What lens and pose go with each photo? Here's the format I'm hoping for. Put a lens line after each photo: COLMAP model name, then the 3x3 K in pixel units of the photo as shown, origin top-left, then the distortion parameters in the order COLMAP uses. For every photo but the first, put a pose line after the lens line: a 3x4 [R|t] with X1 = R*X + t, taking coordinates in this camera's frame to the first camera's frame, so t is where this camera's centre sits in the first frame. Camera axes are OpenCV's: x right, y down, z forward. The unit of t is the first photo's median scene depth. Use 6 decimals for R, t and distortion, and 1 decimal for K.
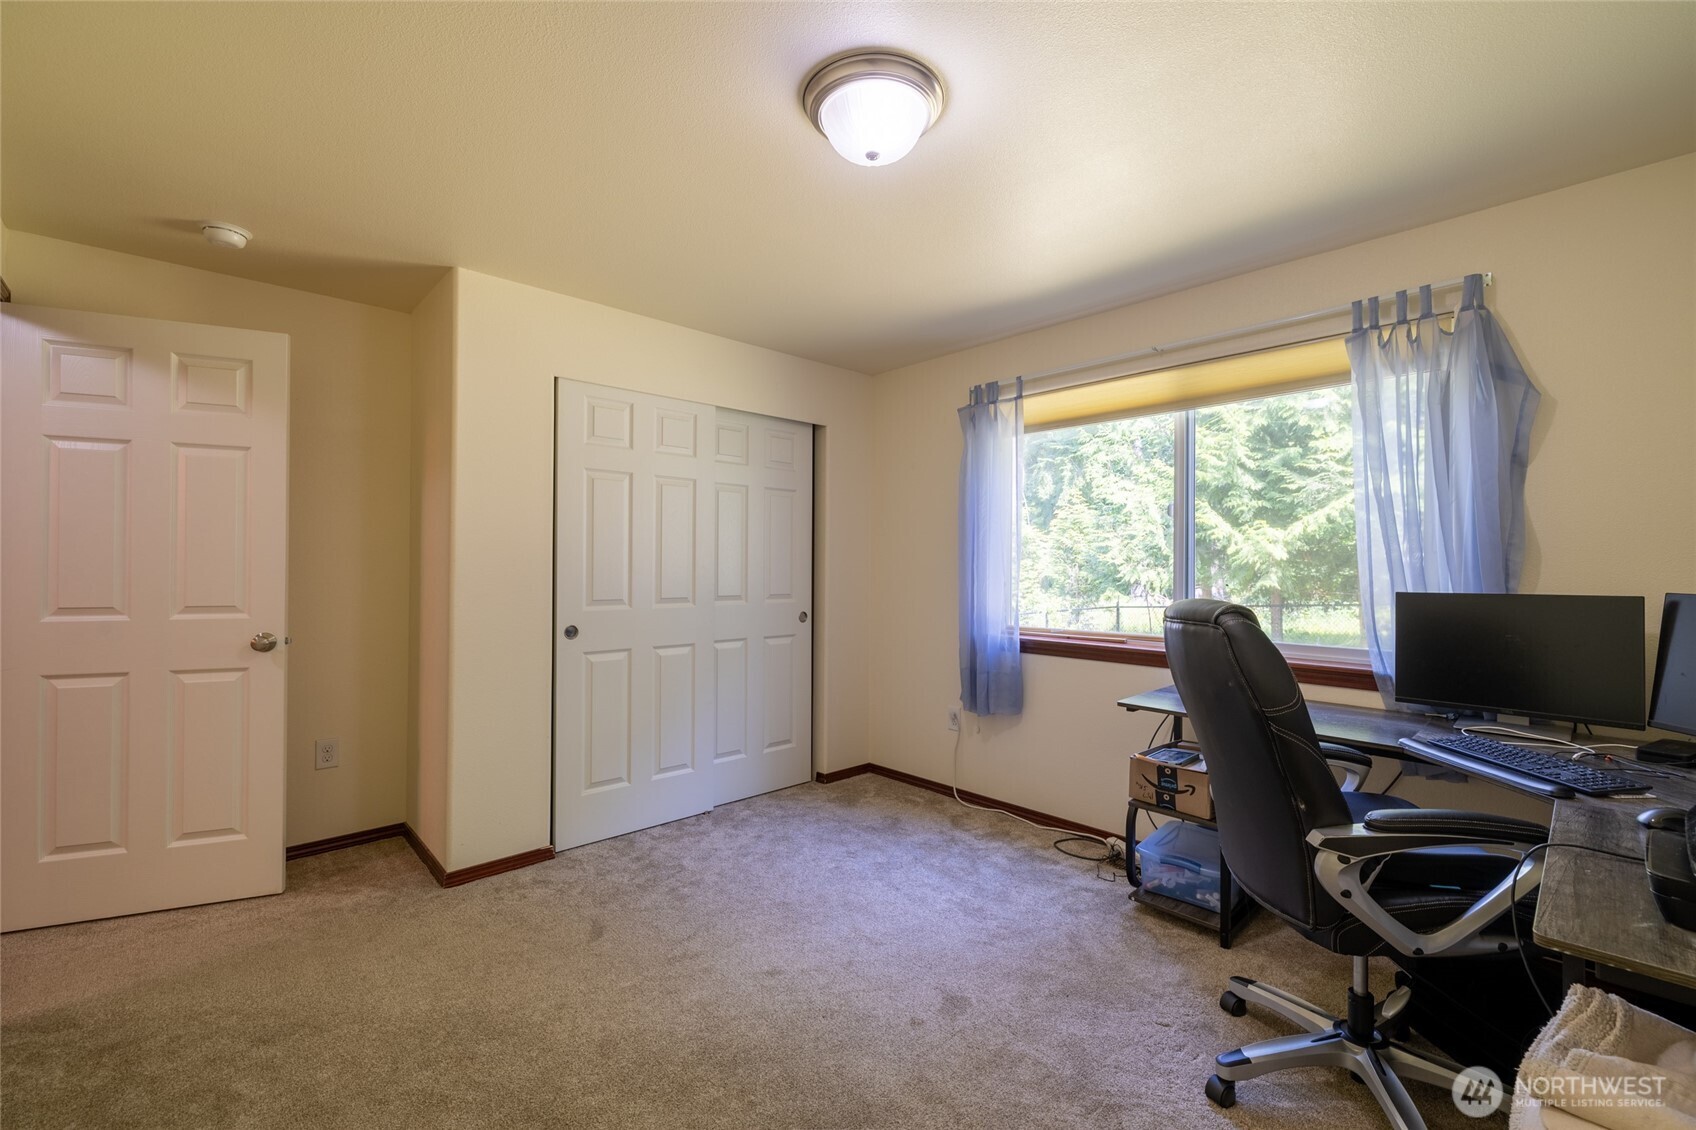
lens RADIAL K [[706.6, 0, 848.0], [0, 706.6, 565.0], [0, 0, 1]] dist [0.001218, 0.000060]
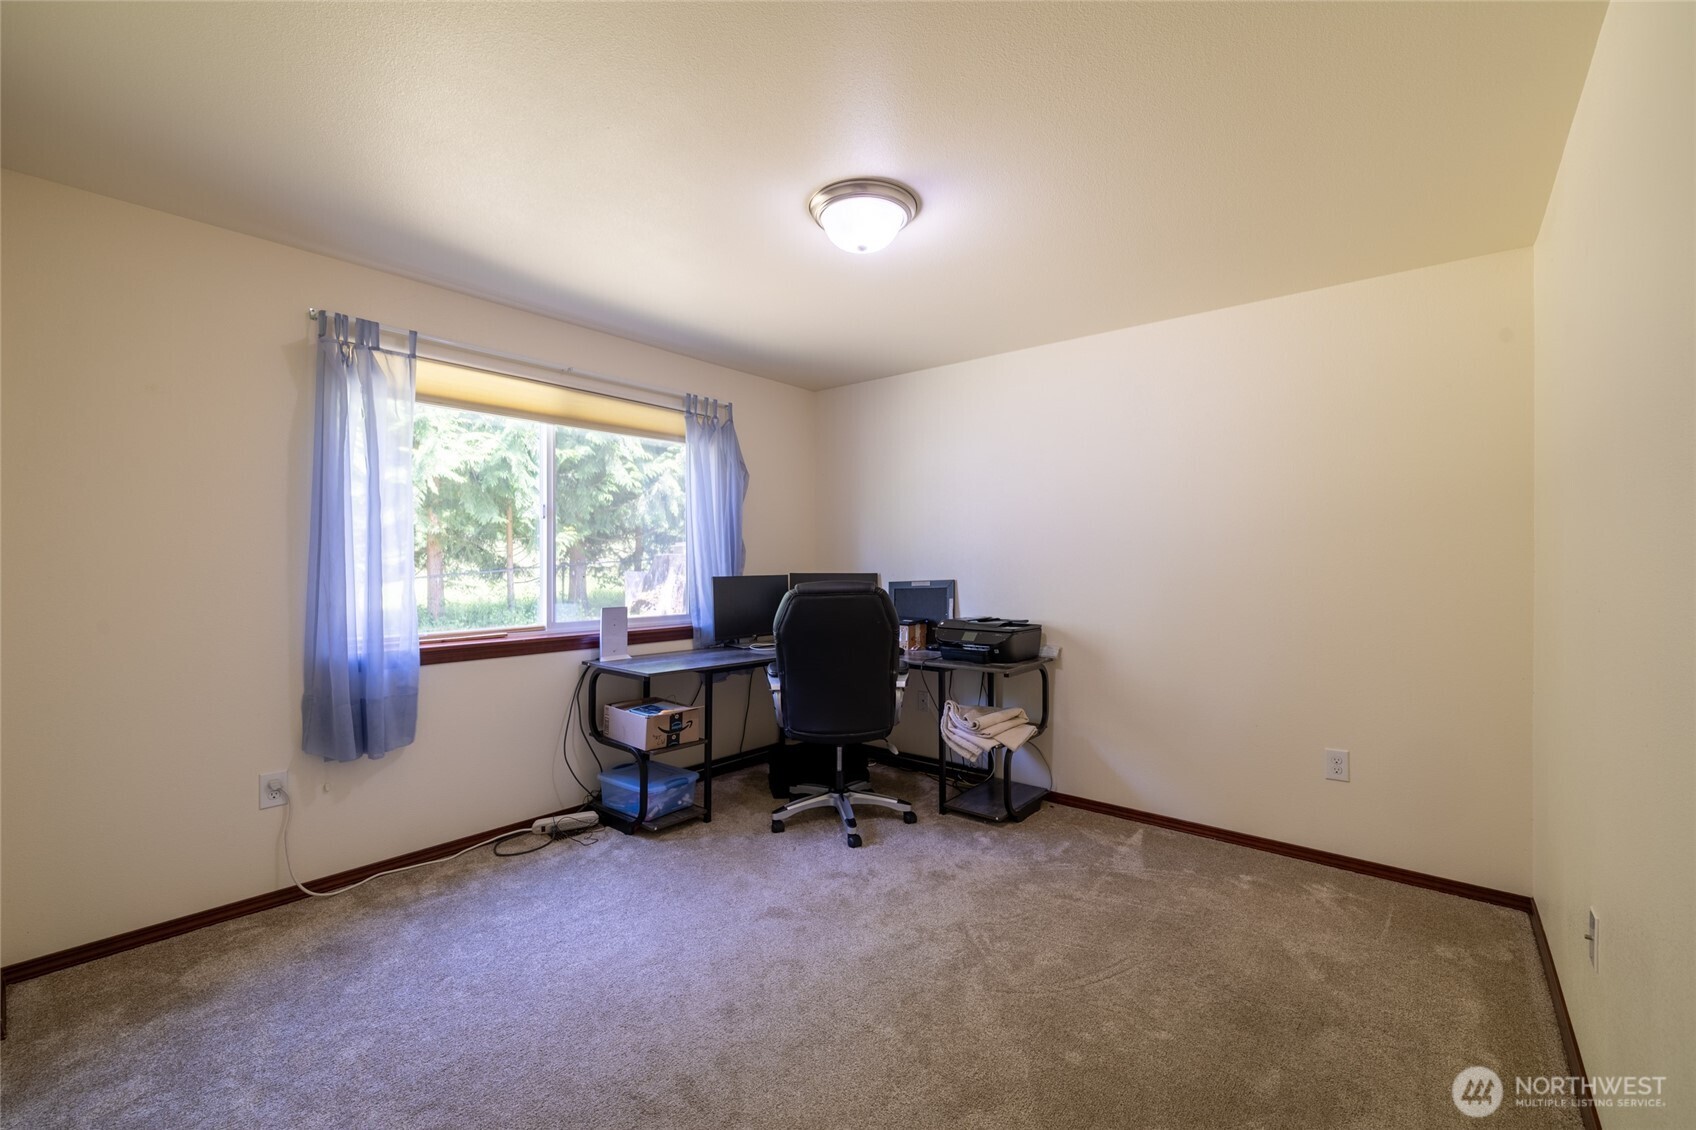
lens RADIAL K [[706.6, 0, 848.0], [0, 706.6, 565.0], [0, 0, 1]] dist [0.001218, 0.000060]
pose [[-0.120012, -0.007375, 0.992745, -0.696178], [-0.002958, 0.999971, 0.007071, -0.001943], [-0.992768, -0.002087, -0.120030, 0.651615]]
